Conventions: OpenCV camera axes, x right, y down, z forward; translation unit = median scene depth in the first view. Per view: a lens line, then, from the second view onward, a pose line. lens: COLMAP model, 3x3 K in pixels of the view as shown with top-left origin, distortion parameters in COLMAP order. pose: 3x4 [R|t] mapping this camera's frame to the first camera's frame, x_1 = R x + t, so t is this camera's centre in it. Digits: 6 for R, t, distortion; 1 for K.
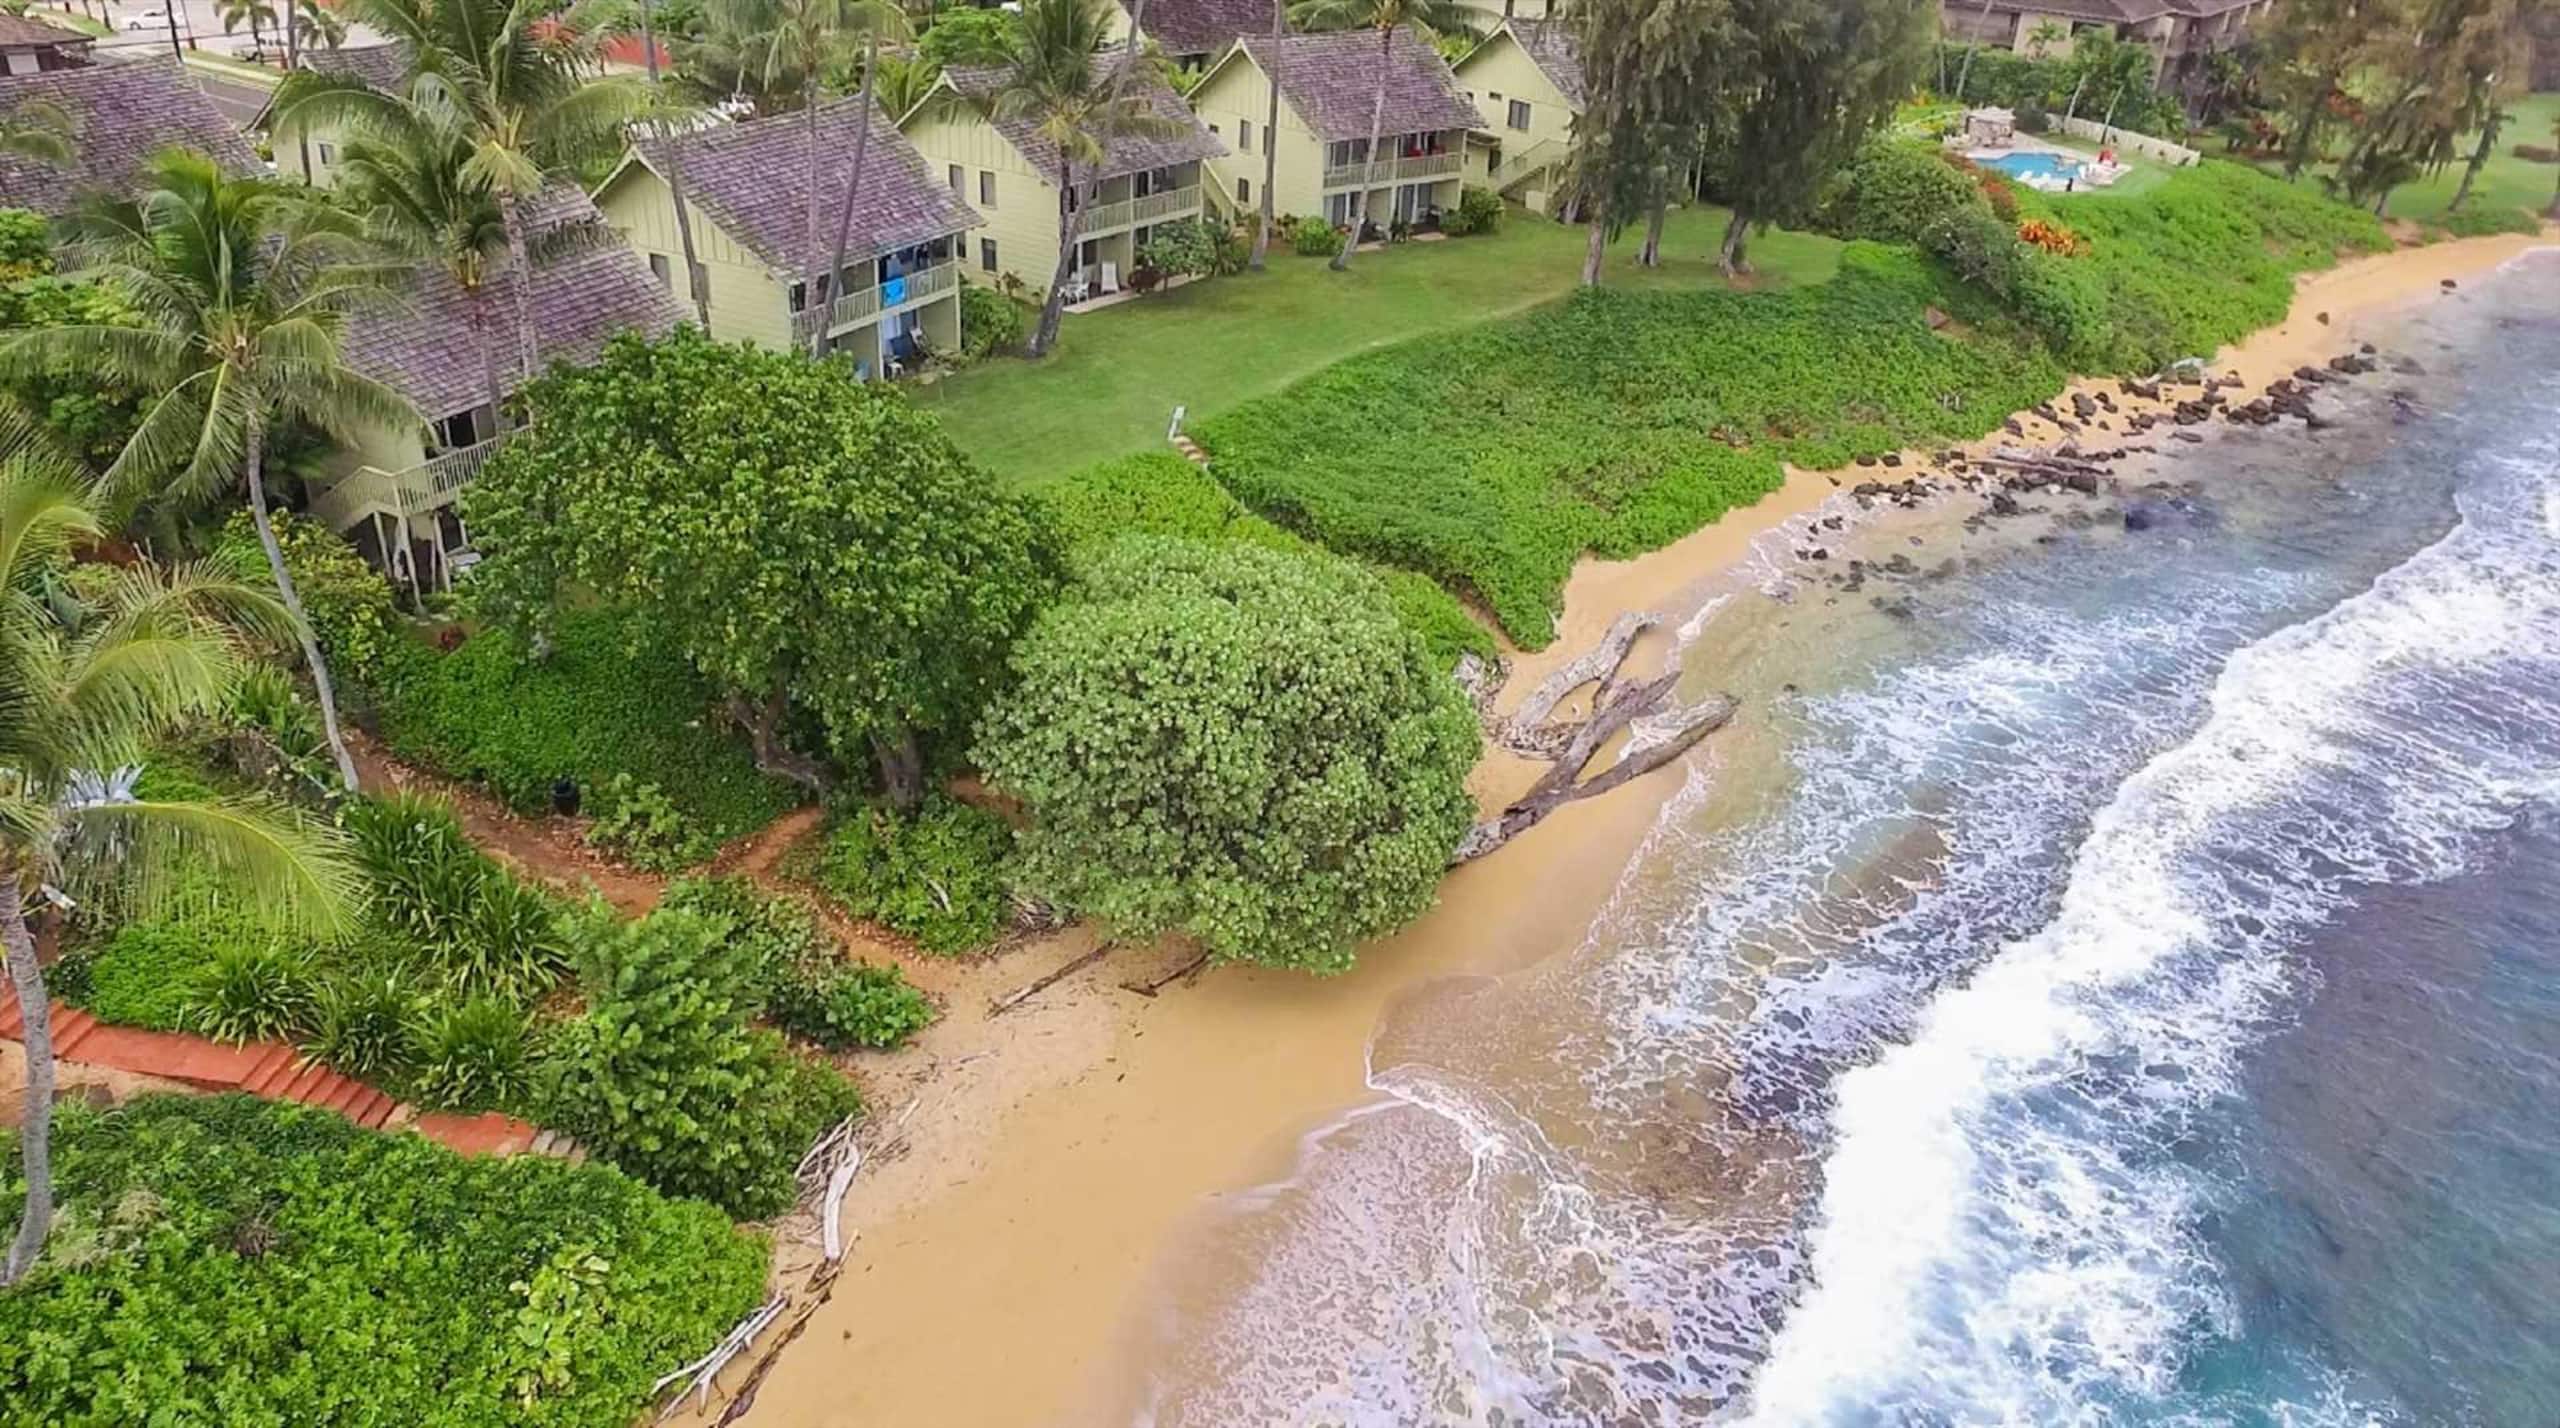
lens RADIAL K [[1826.3, 0, 1280.0], [0, 1826.3, 714.0], [0, 0, 1]] dist [-0.112757, 0.096206]
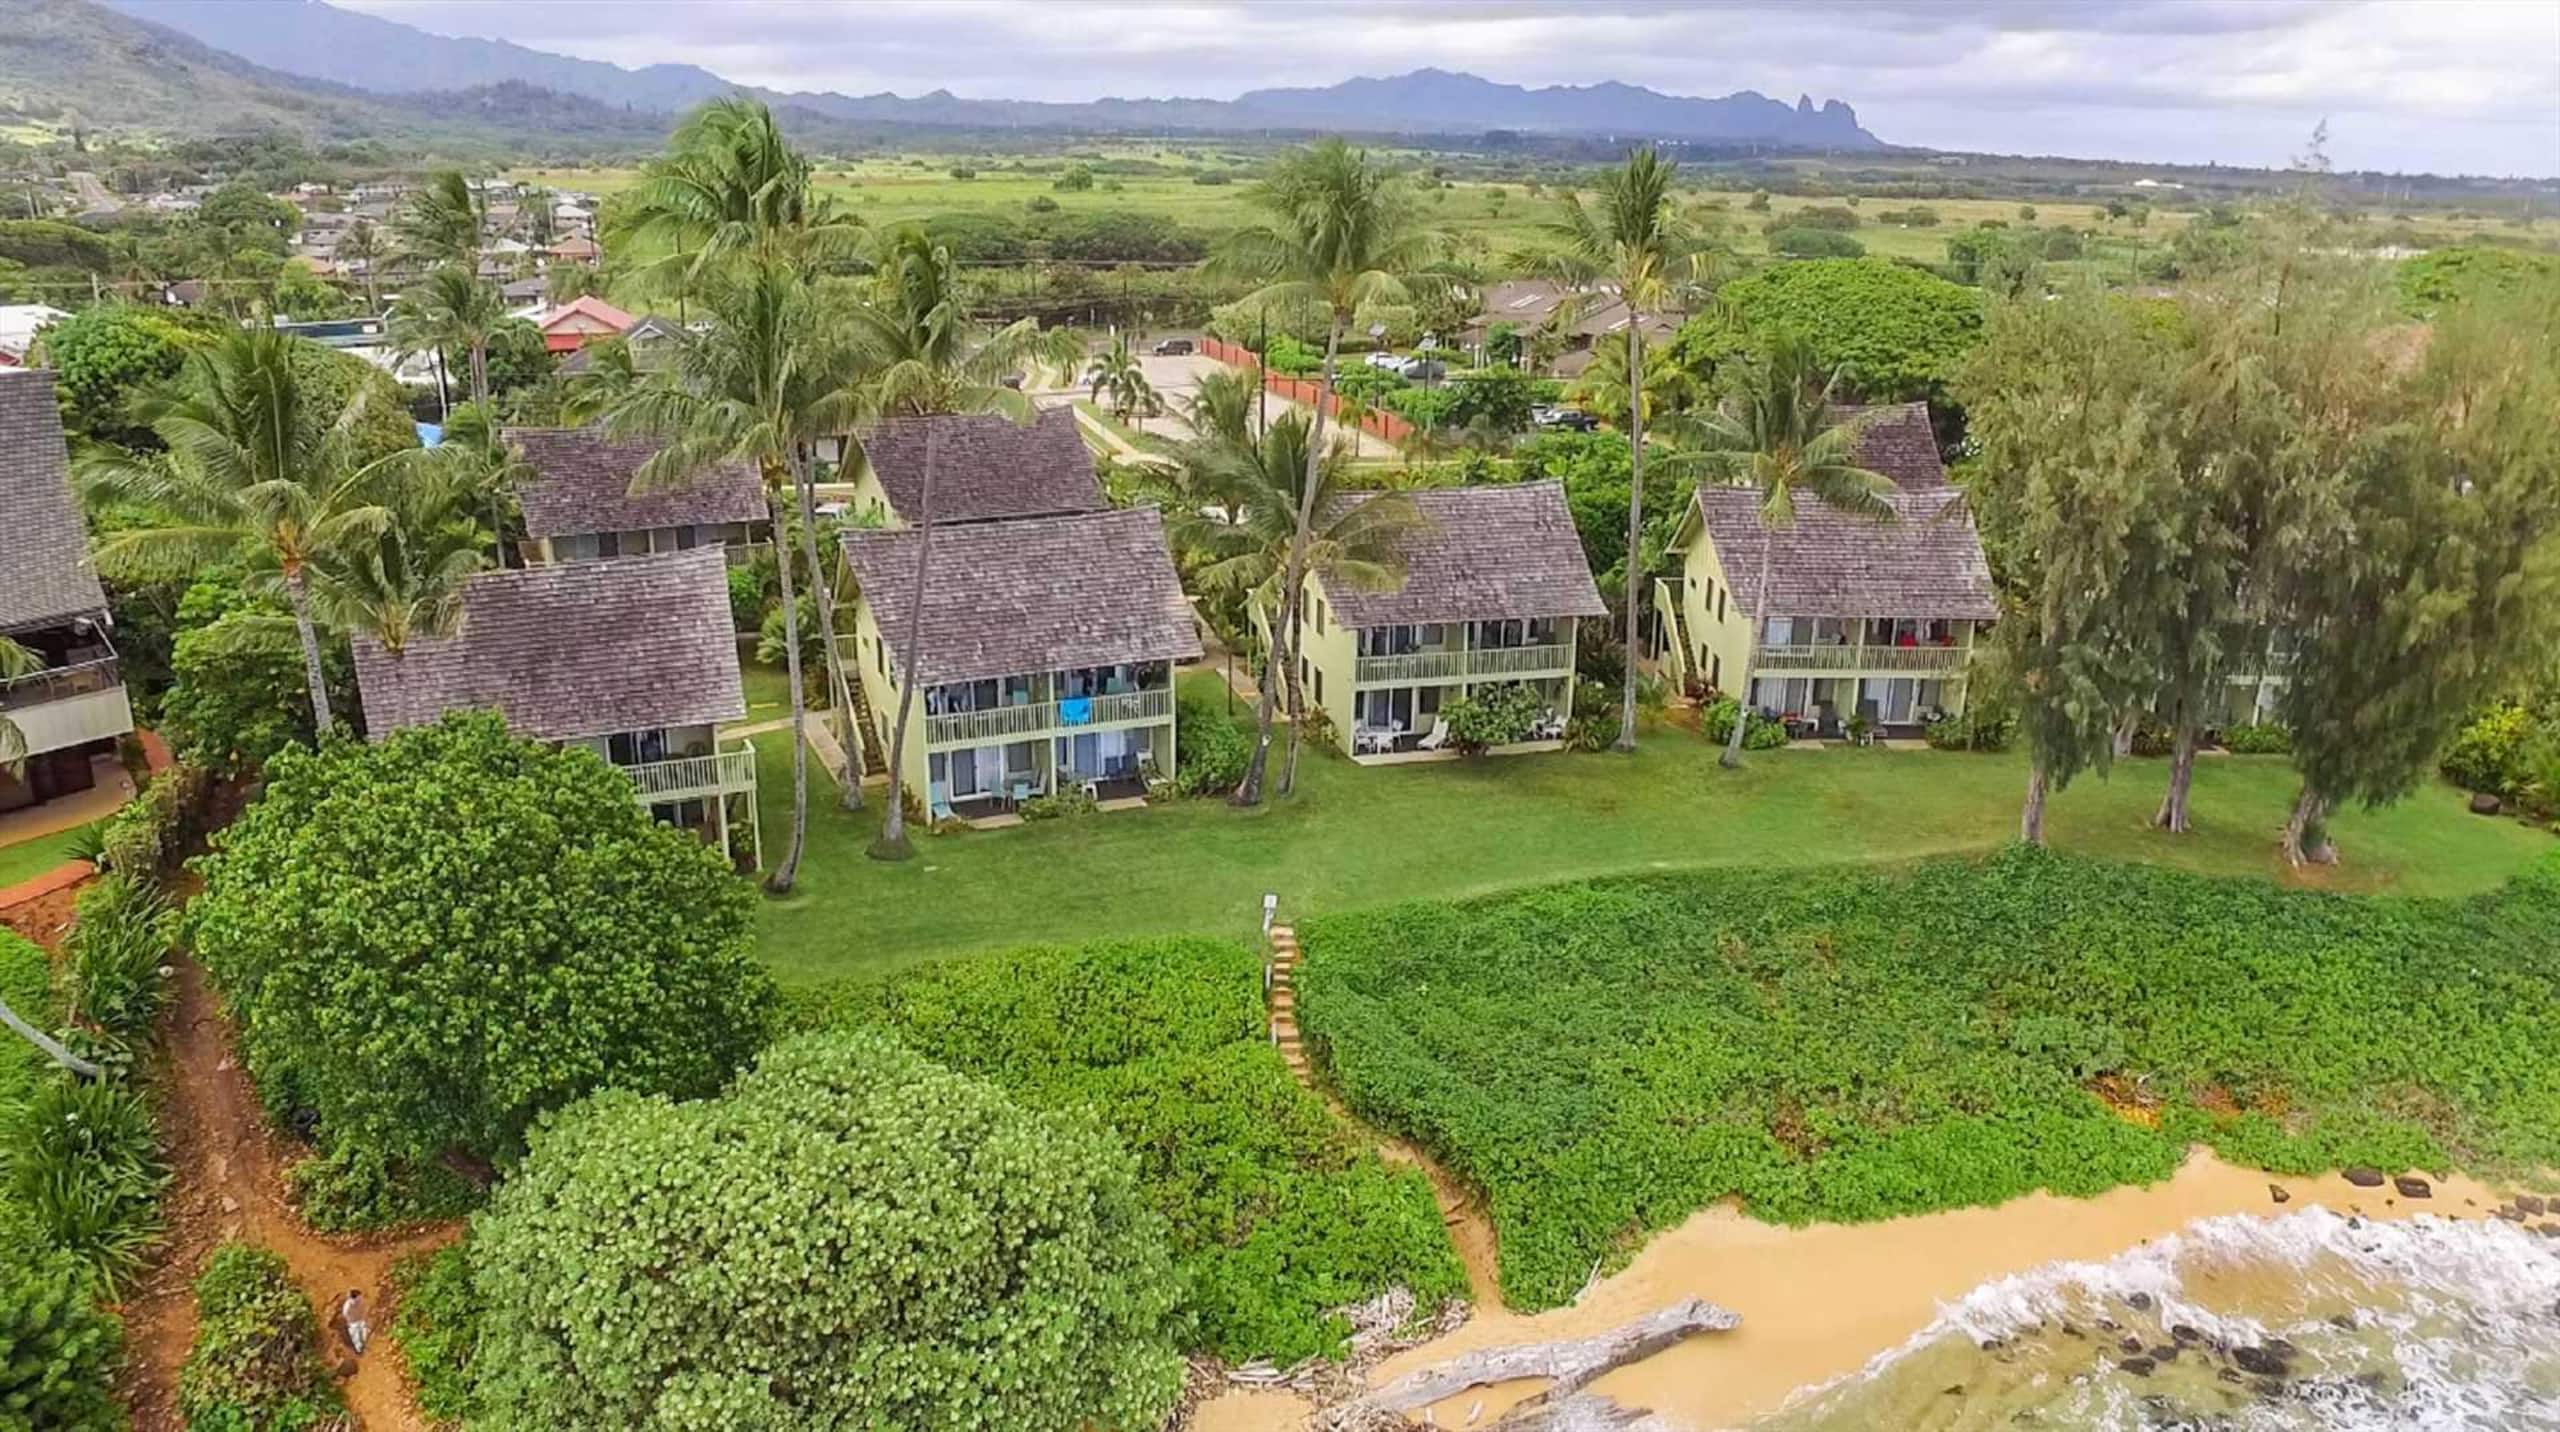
lens RADIAL K [[1826.3, 0, 1280.0], [0, 1826.3, 716.0], [0, 0, 1]] dist [-0.112757, 0.096206]
pose [[0.818360, 0.155181, -0.553359, 0.357109], [-0.264117, 0.956704, -0.122309, -0.126106], [0.510421, 0.246245, 0.823914, 0.237073]]
